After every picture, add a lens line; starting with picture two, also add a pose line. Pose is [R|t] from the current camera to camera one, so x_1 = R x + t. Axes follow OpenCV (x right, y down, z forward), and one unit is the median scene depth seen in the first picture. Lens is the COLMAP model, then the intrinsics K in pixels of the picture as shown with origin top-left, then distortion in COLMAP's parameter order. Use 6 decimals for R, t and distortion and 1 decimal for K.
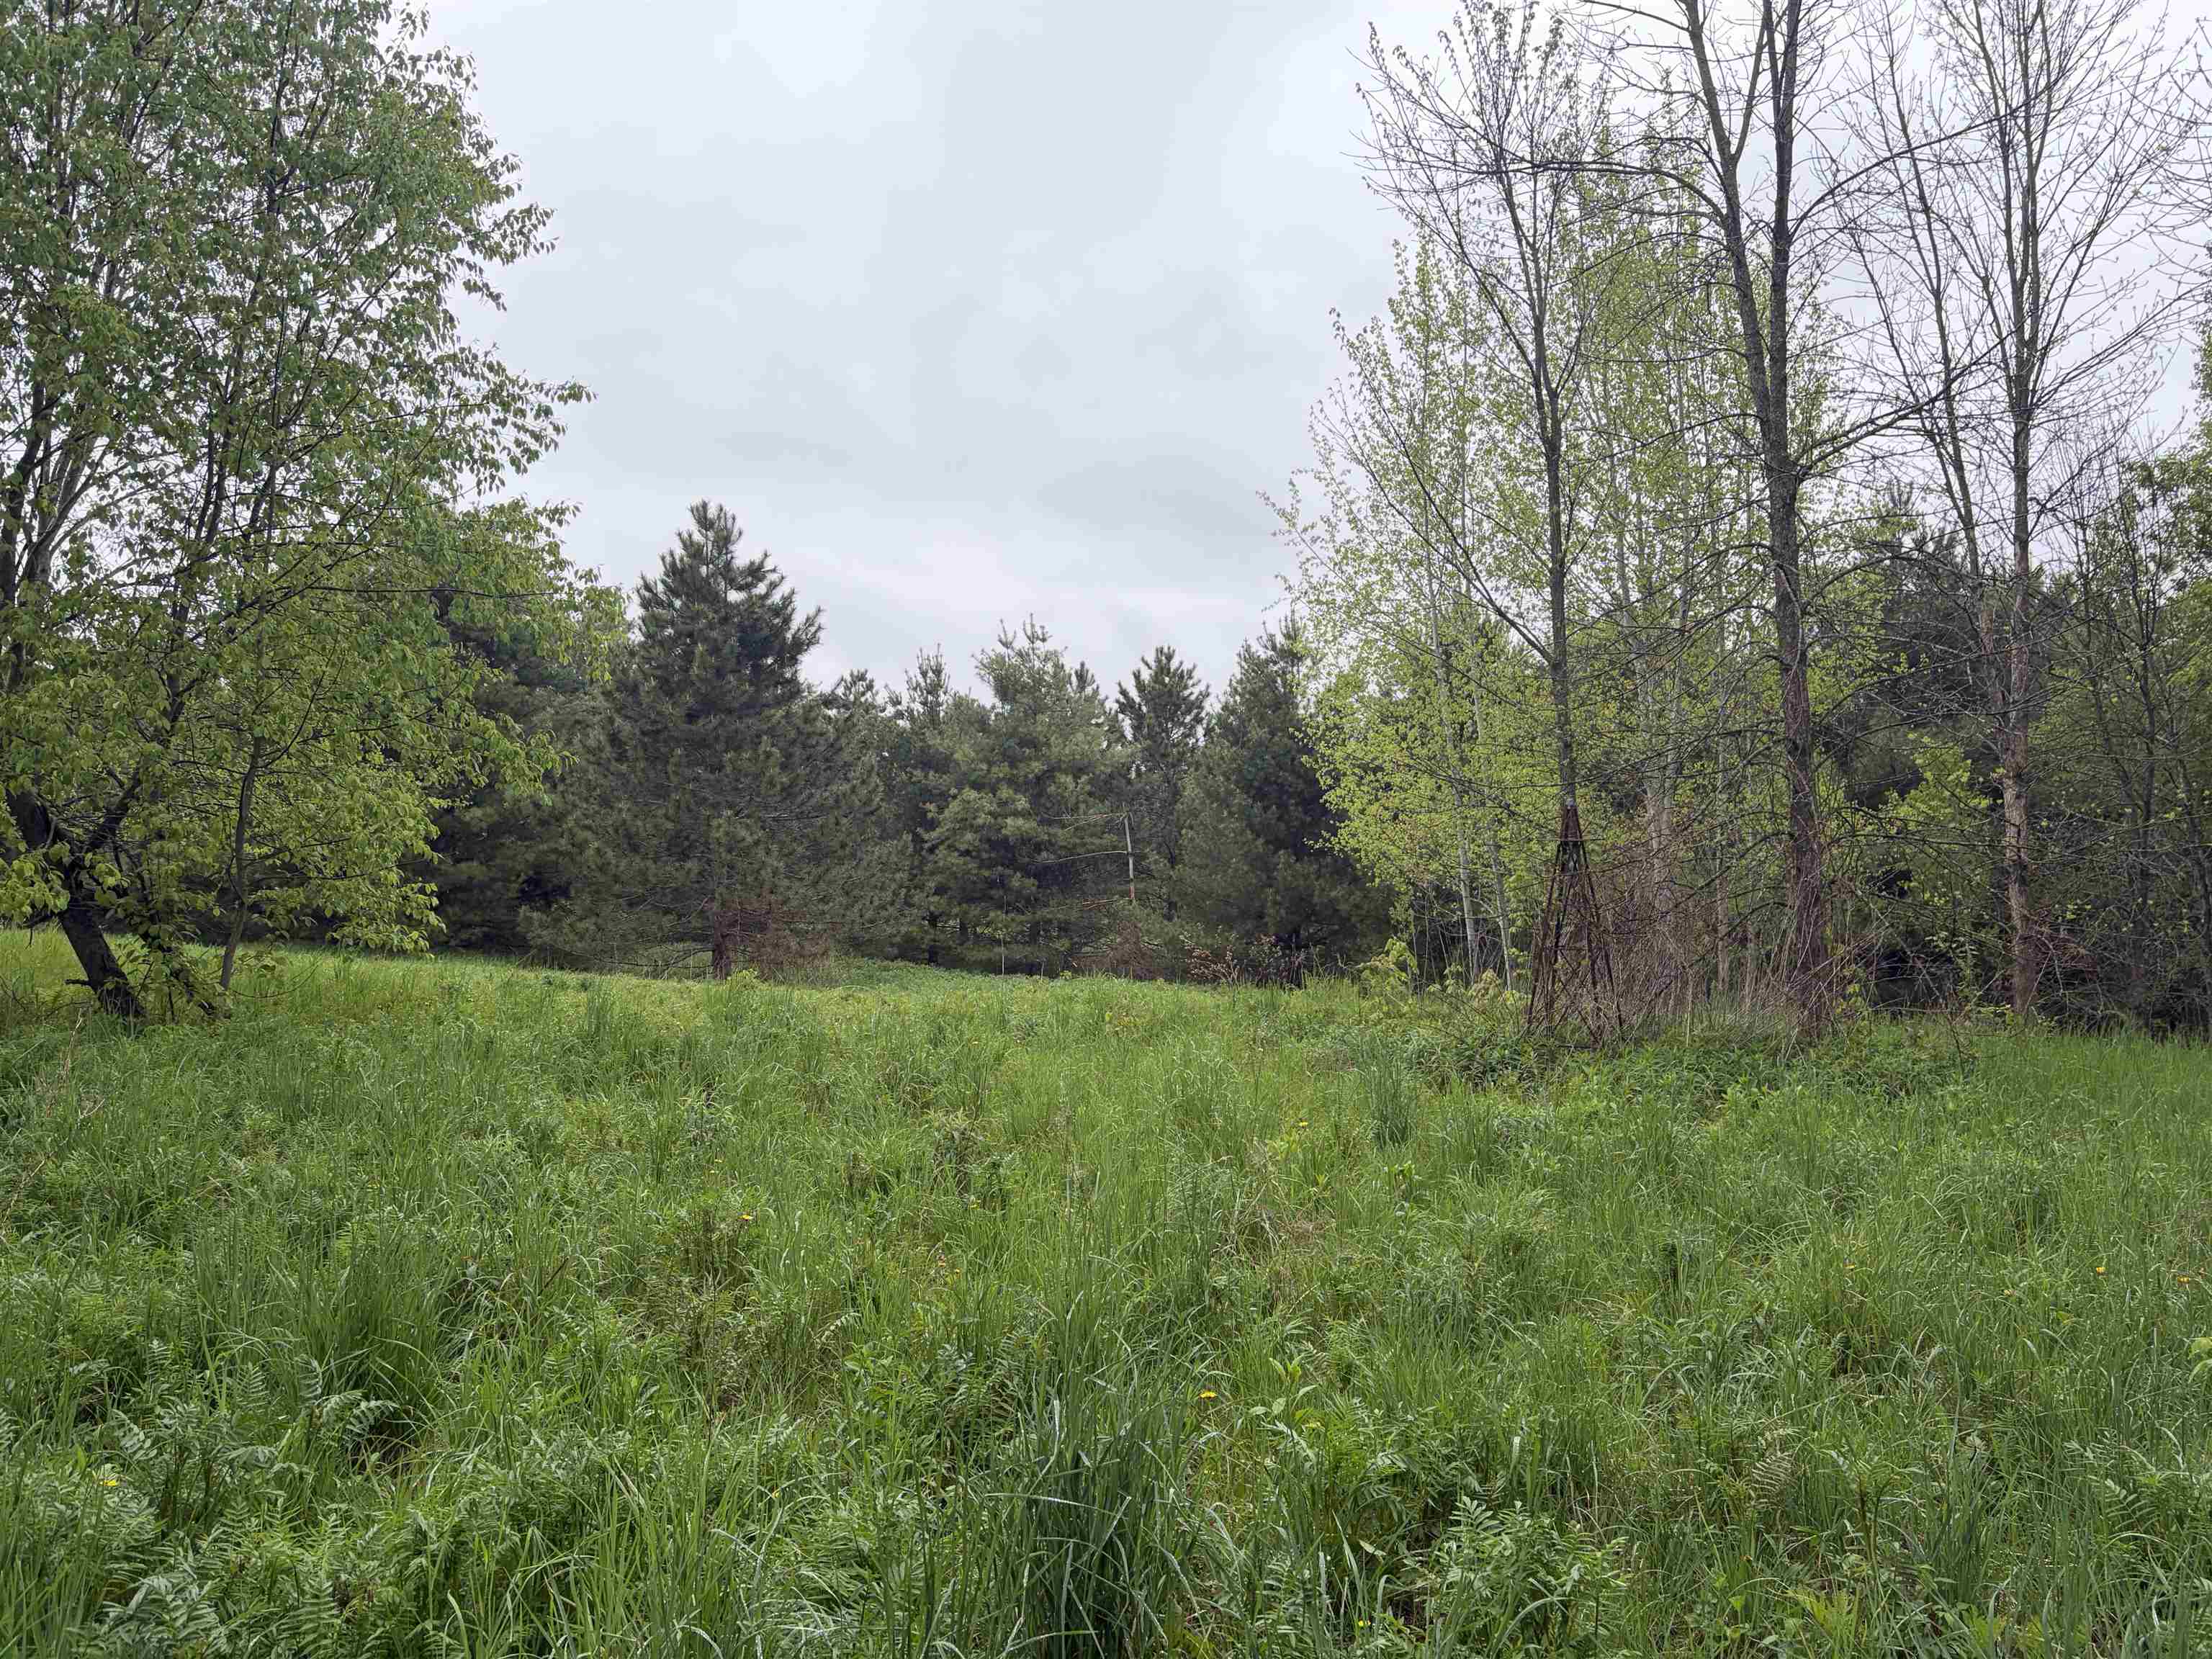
lens RADIAL K [[1676.4, 0, 1107.1], [0, 1676.4, 829.9], [0, 0, 1]] dist [0.002616, 0.000107]
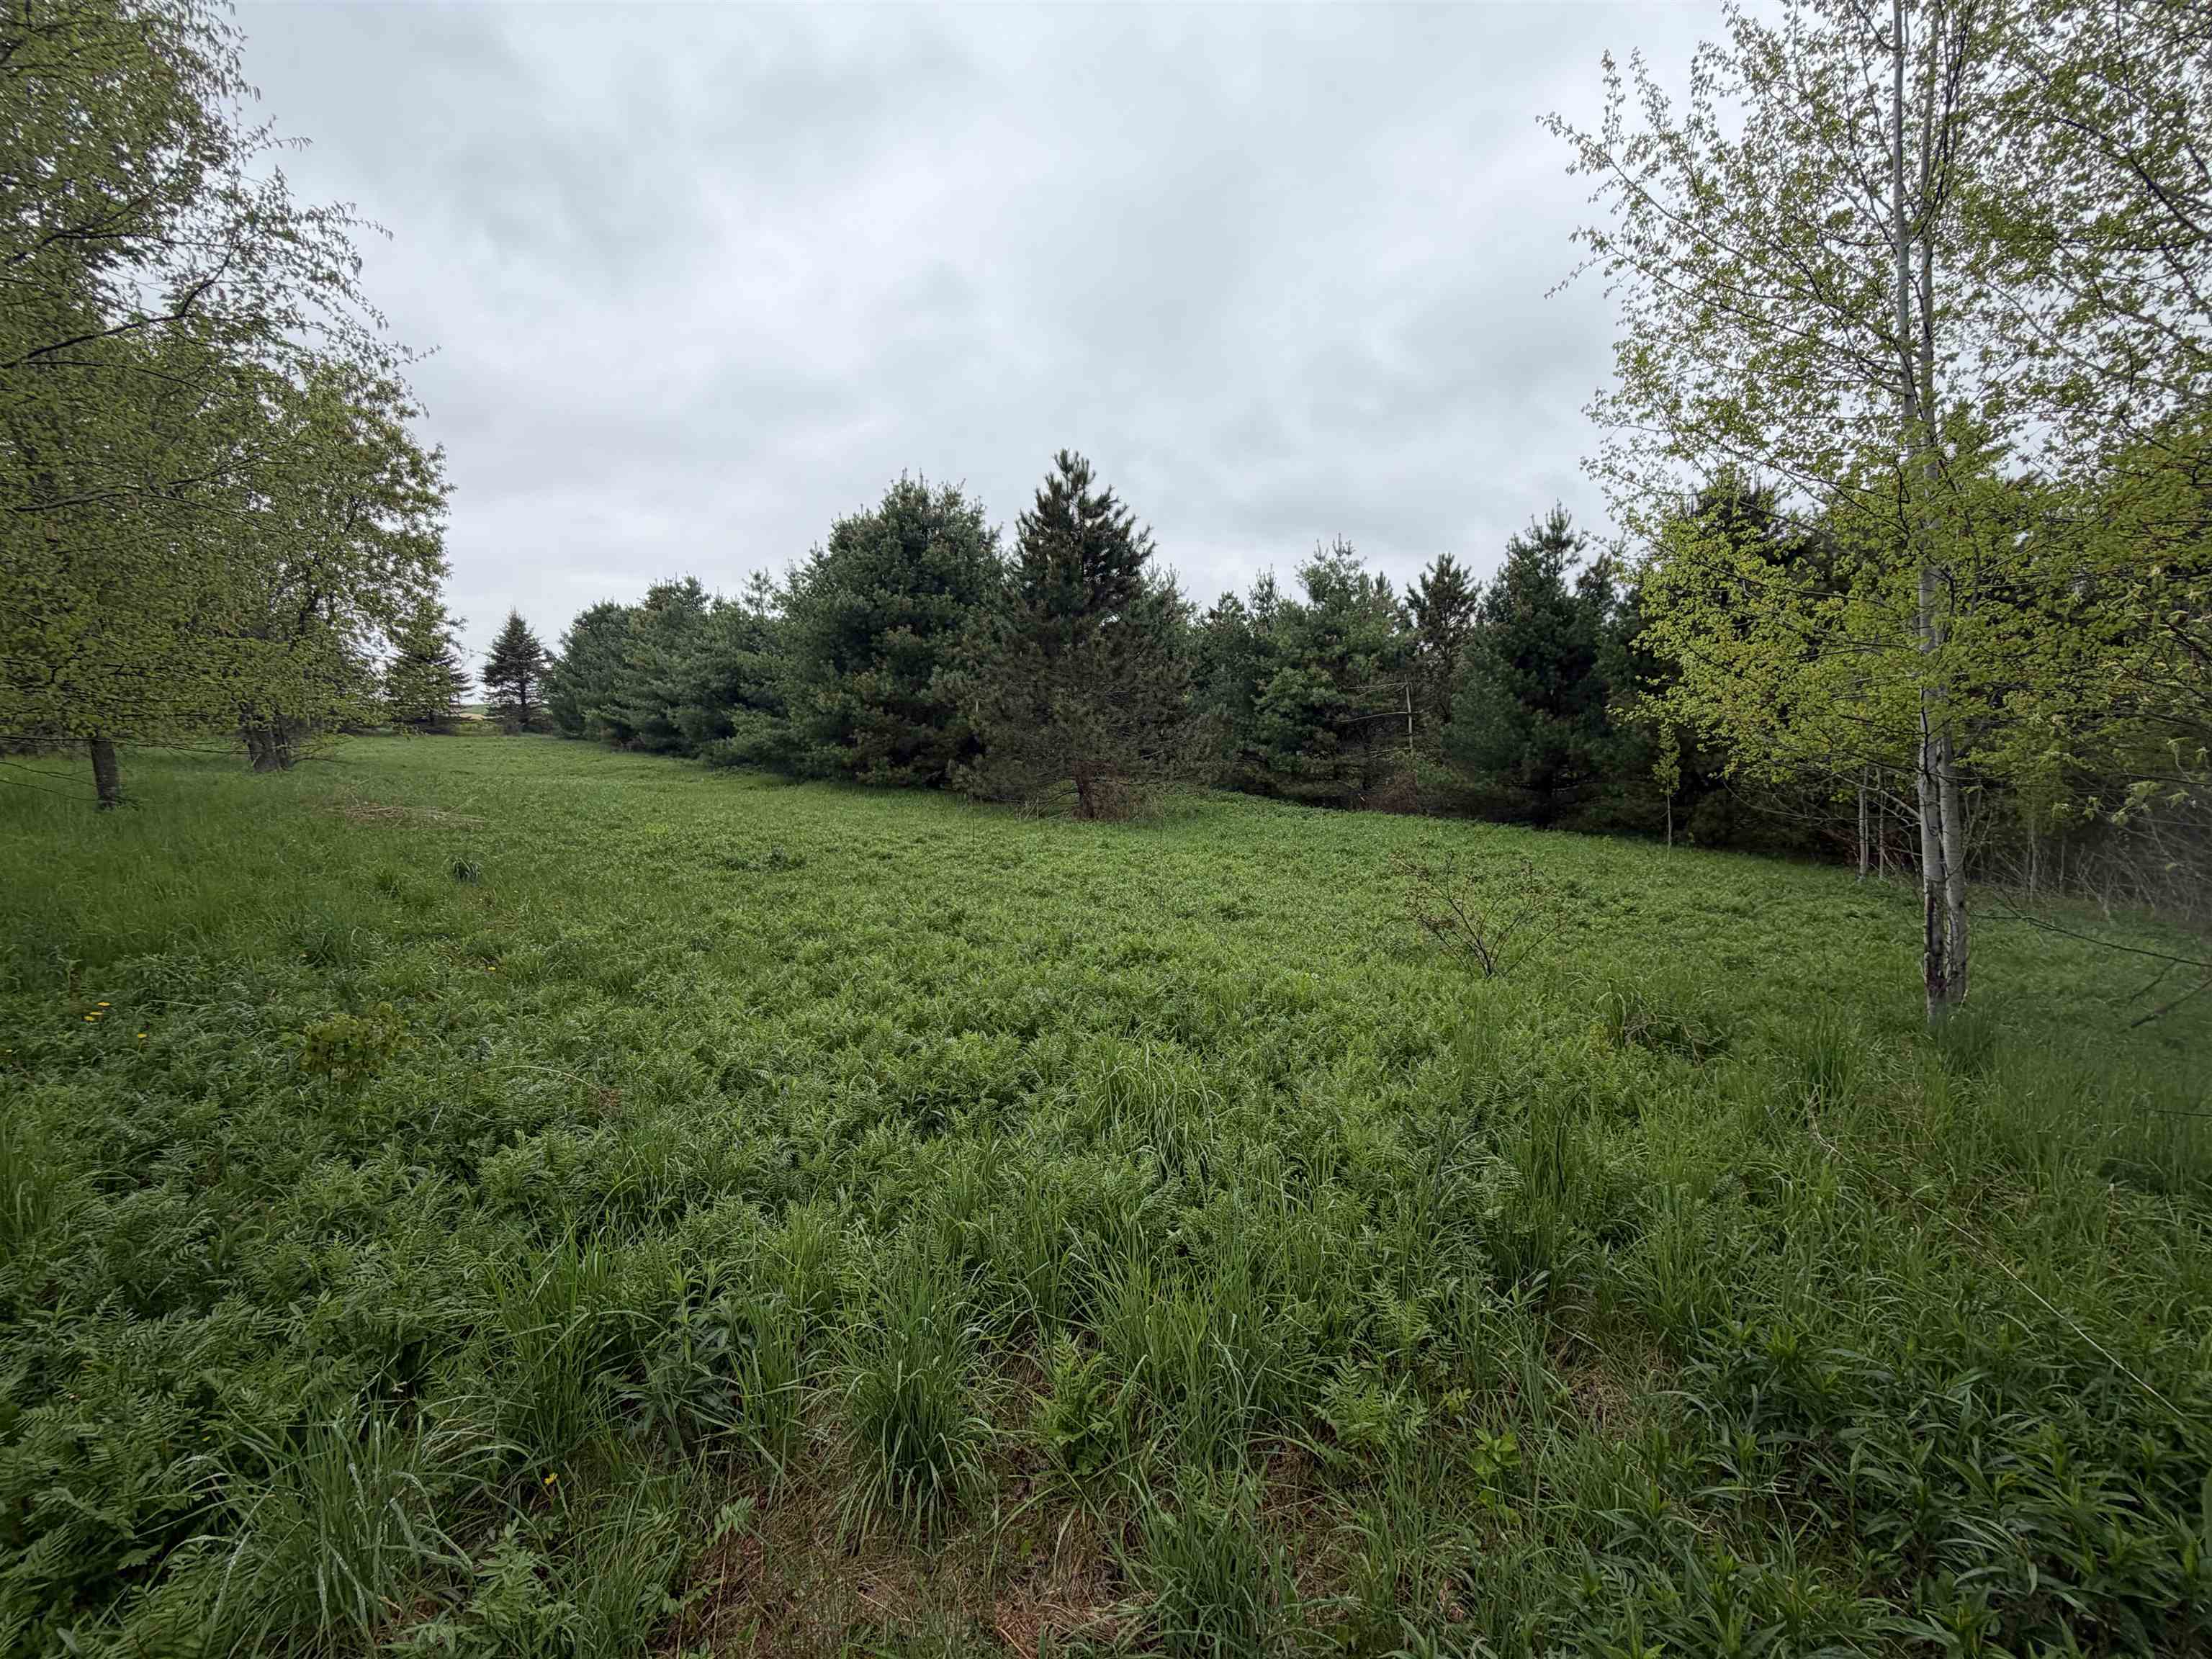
lens RADIAL K [[880.6, 0, 1093.6], [0, 880.6, 831.0], [0, 0, 1]] dist [-0.000539, 0.000186]
pose [[0.938992, 0.026939, -0.342884, 0.019553], [0.024446, 0.989179, 0.144661, -0.000363], [0.343070, -0.144218, 0.928172, 0.255678]]
